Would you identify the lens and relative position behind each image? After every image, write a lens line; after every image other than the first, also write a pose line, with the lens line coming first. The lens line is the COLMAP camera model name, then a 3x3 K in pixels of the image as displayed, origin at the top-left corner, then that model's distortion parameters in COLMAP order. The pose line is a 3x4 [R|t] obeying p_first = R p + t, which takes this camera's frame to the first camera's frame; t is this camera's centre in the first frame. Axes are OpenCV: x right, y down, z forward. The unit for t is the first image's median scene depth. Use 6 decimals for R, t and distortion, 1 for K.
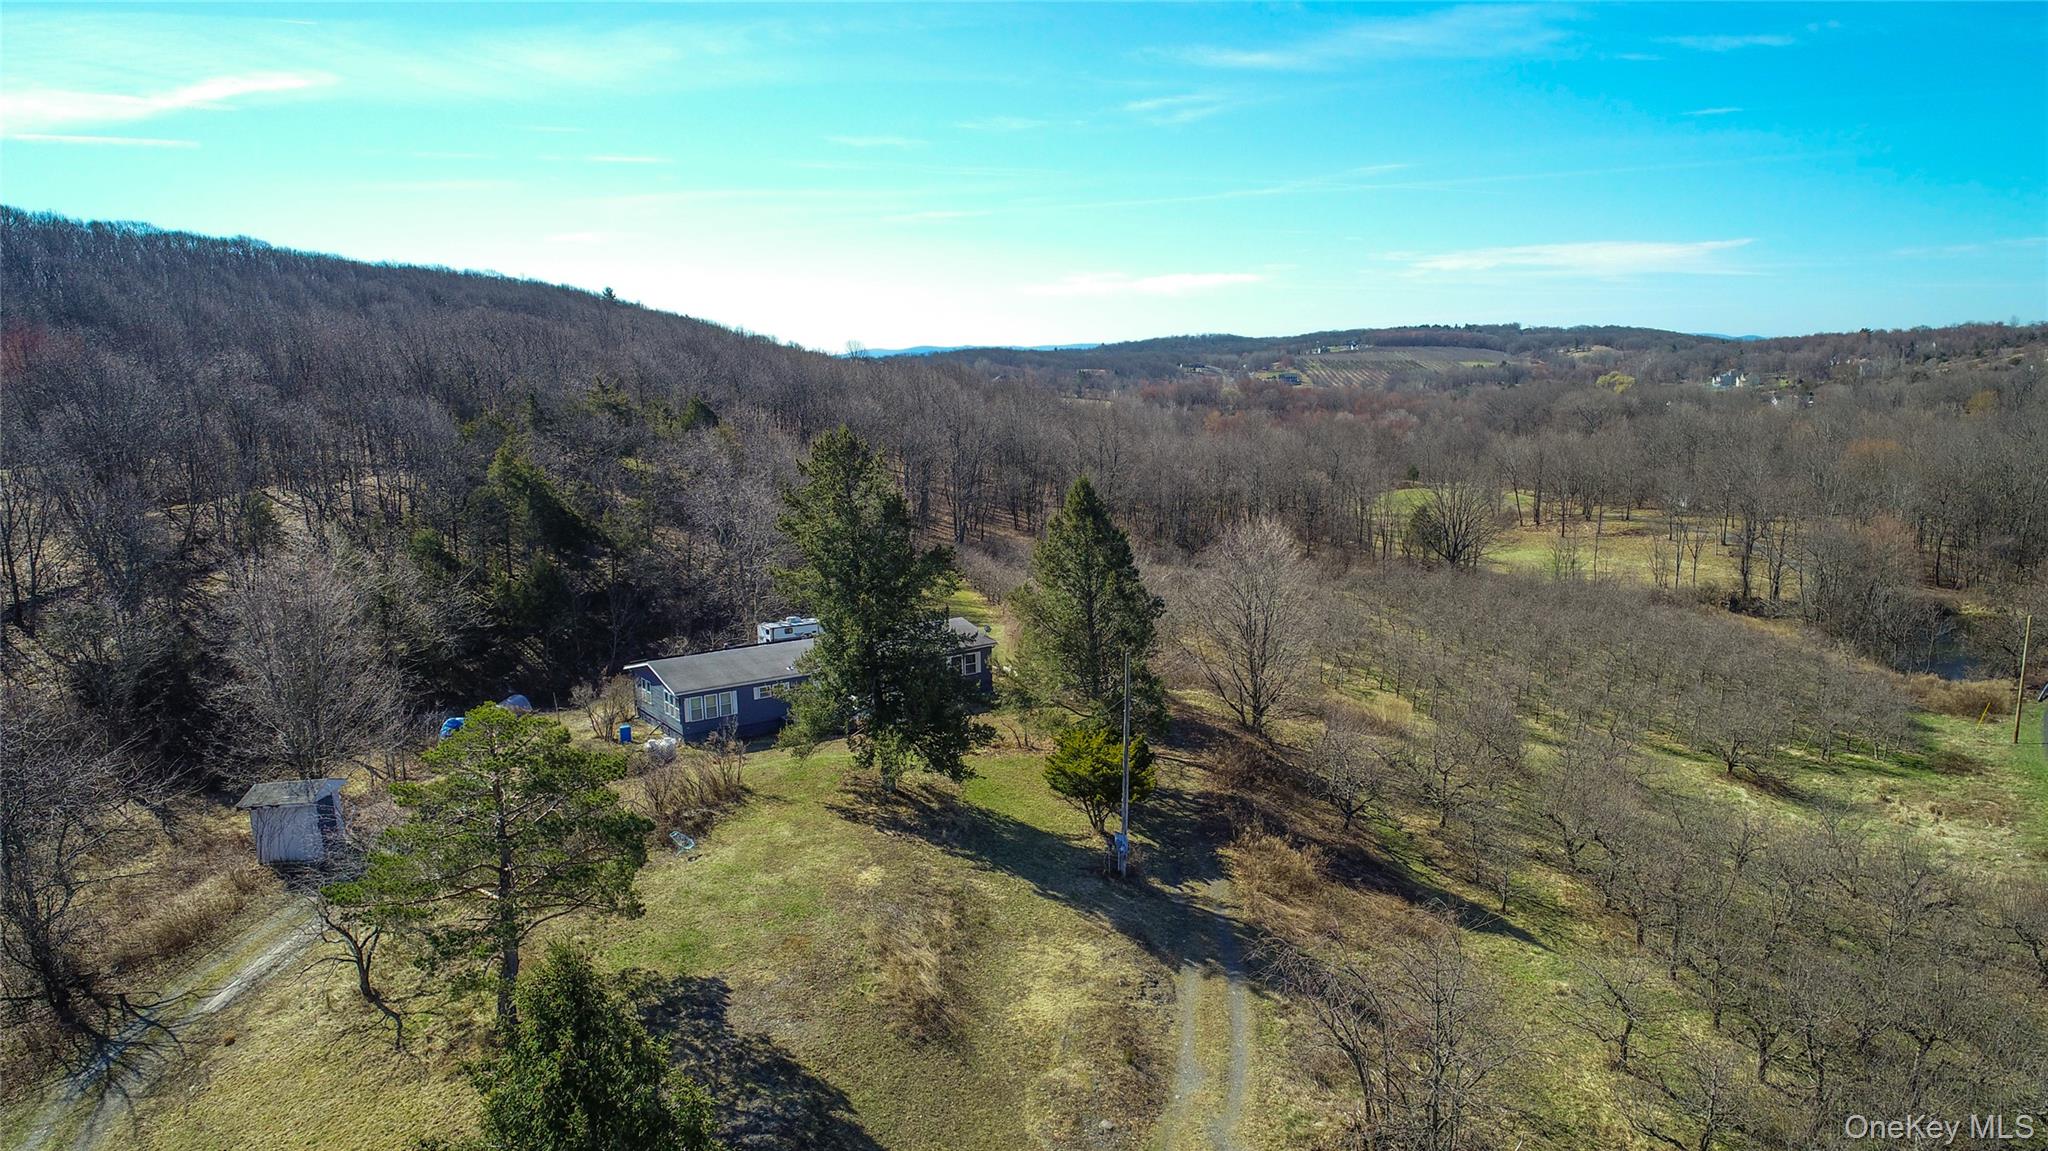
lens RADIAL K [[1360.4, 0, 1022.0], [0, 1360.4, 583.5], [0, 0, 1]] dist [-0.005234, 0.002515]
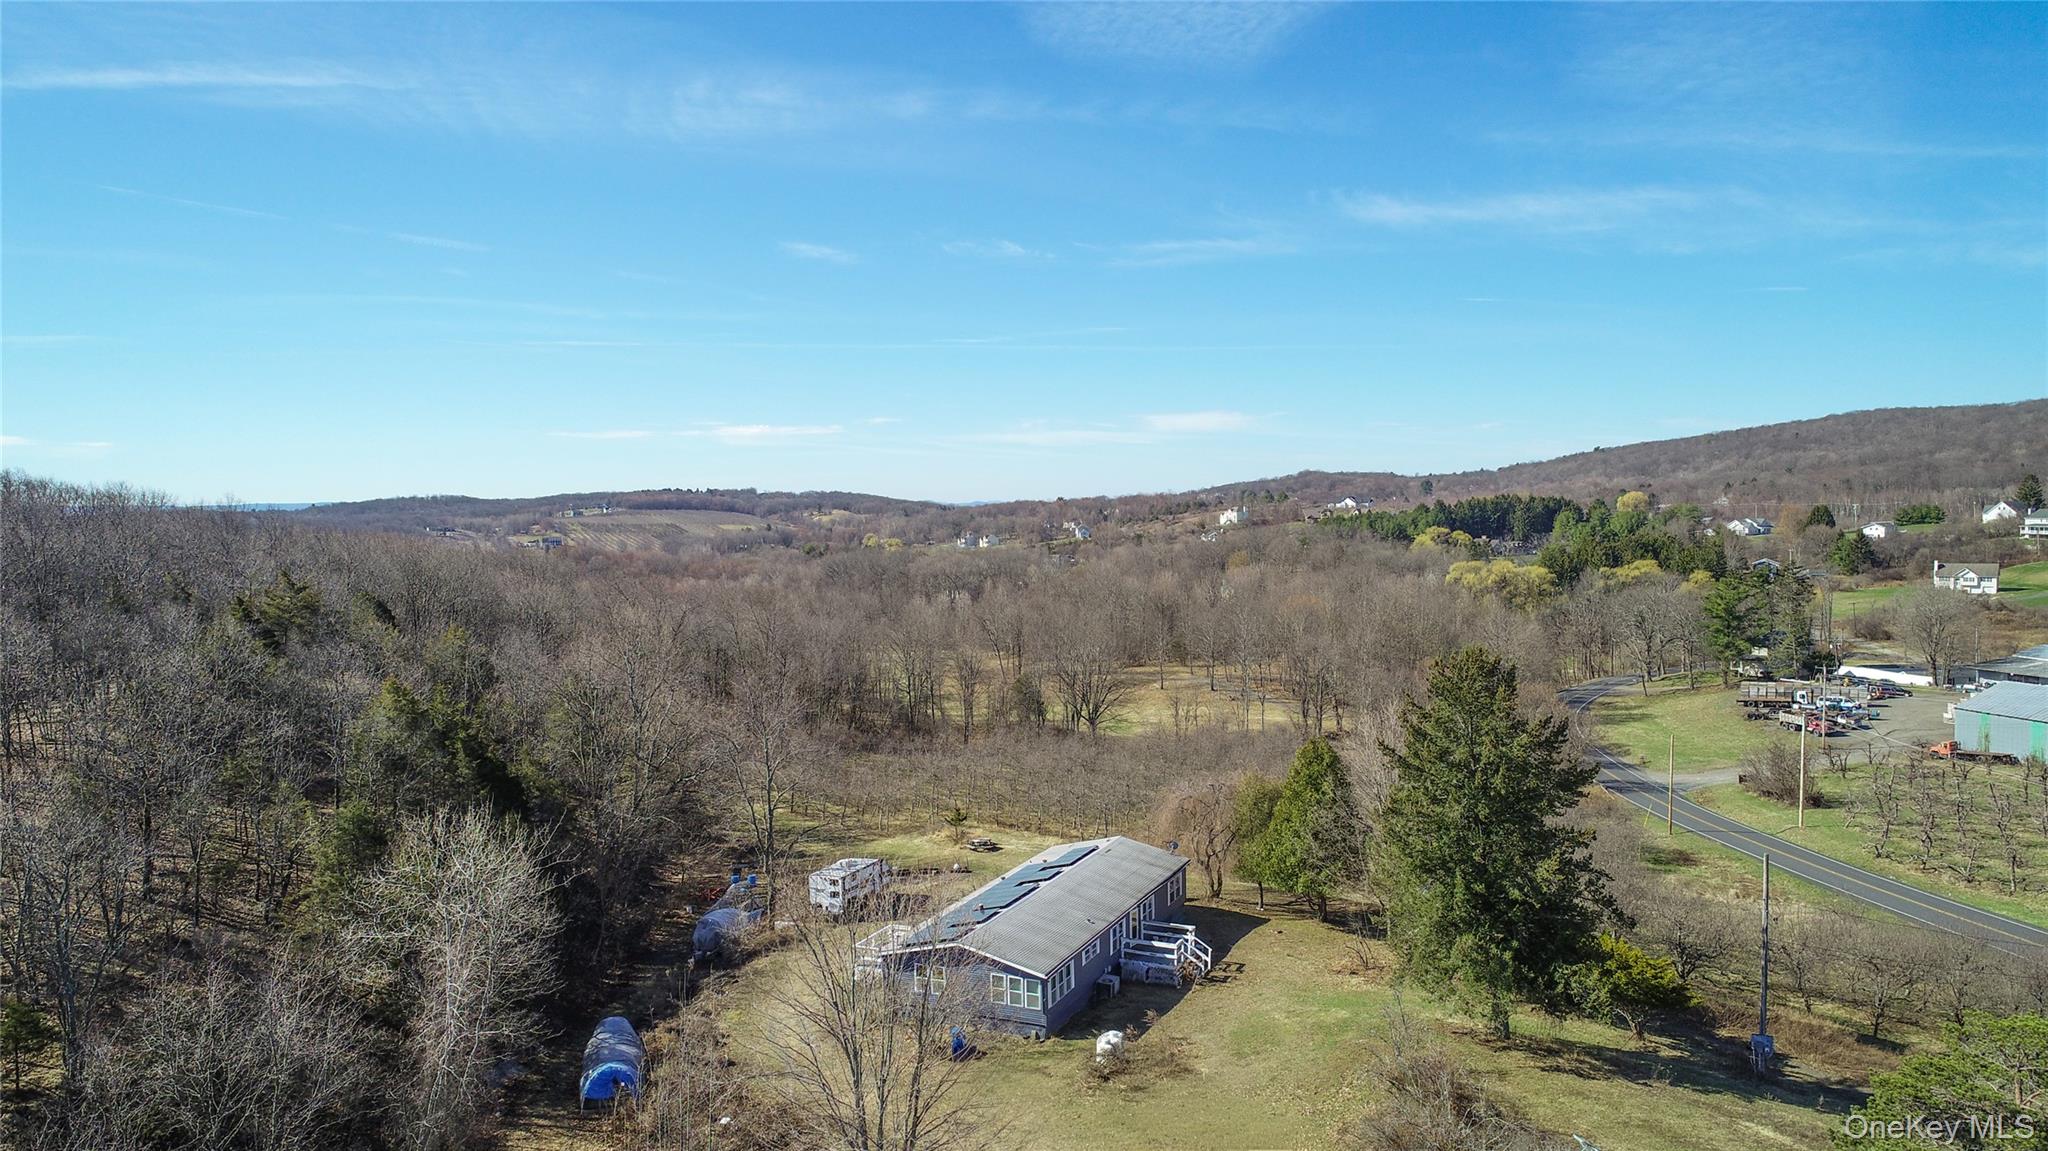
lens RADIAL K [[1360.4, 0, 1018.0], [0, 1360.4, 586.0], [0, 0, 1]] dist [-0.005234, 0.002515]
pose [[0.848081, -0.024522, 0.529299, -0.503499], [0.085309, 0.992216, -0.090720, -0.056185], [-0.522954, 0.122092, 0.843571, 0.214159]]
